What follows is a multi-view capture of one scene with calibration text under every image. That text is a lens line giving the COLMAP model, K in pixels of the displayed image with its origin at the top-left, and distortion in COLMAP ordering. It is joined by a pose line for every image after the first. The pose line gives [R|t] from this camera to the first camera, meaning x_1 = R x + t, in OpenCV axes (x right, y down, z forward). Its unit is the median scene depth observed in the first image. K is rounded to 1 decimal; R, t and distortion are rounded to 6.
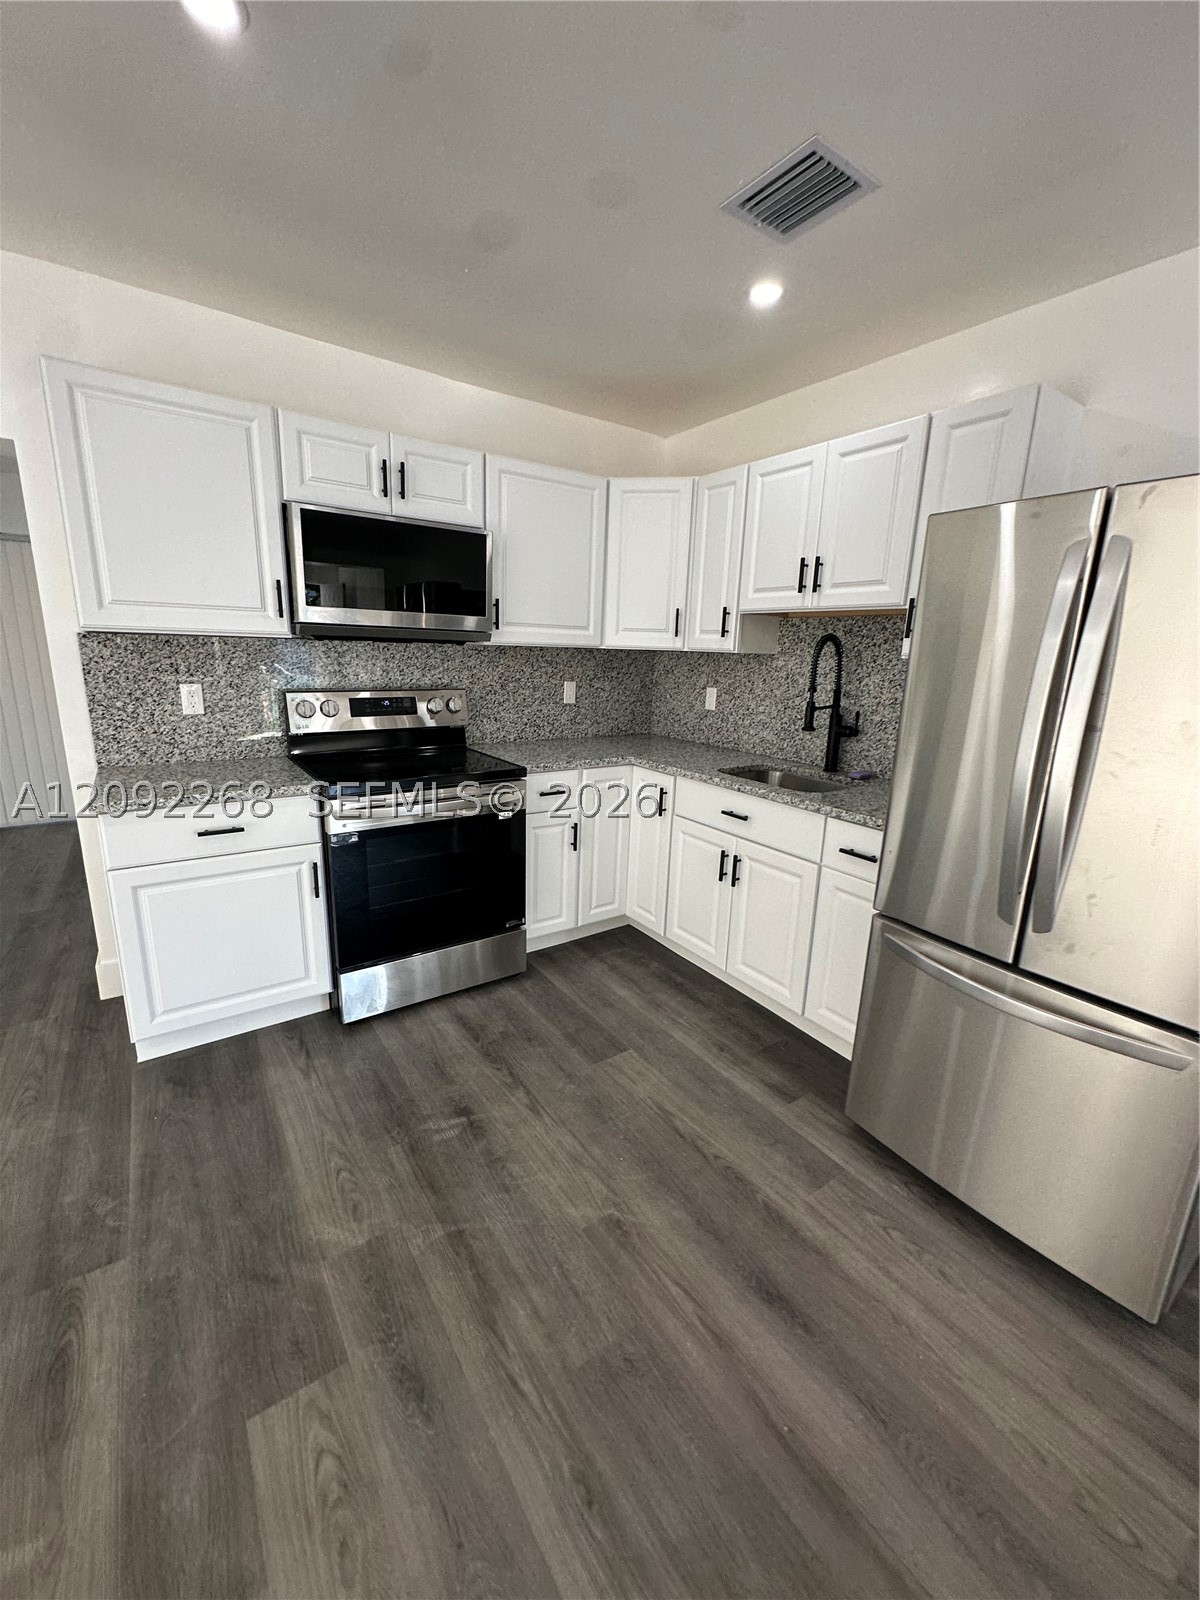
lens RADIAL K [[639.8, 0, 598.2], [0, 639.8, 799.6], [0, 0, 1]] dist [-0.002538, -0.000165]
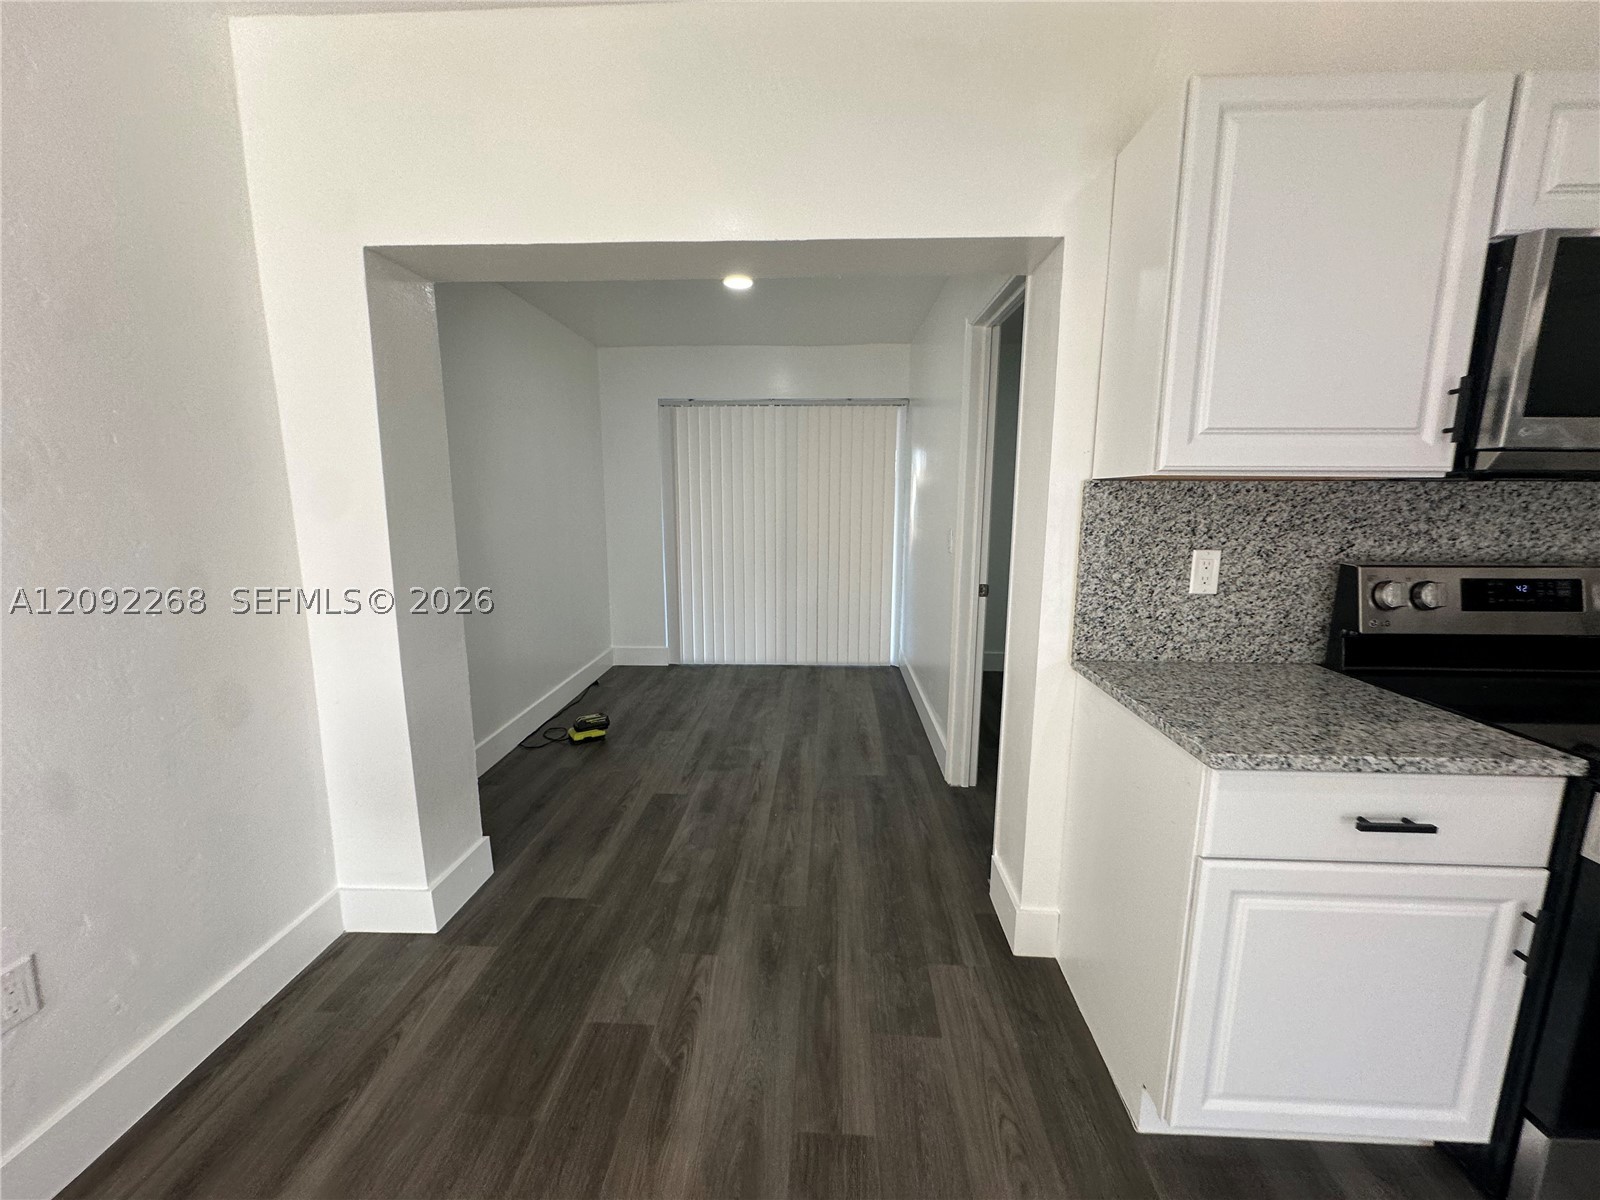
lens RADIAL K [[639.8, 0, 801.3], [0, 639.8, 598.0], [0, 0, 1]] dist [-0.002538, -0.000165]
pose [[0.795229, 0.073413, -0.601848, -0.587133], [-0.118982, 0.992237, -0.036180, -0.055721], [0.594520, 0.100380, 0.797791, 0.208572]]
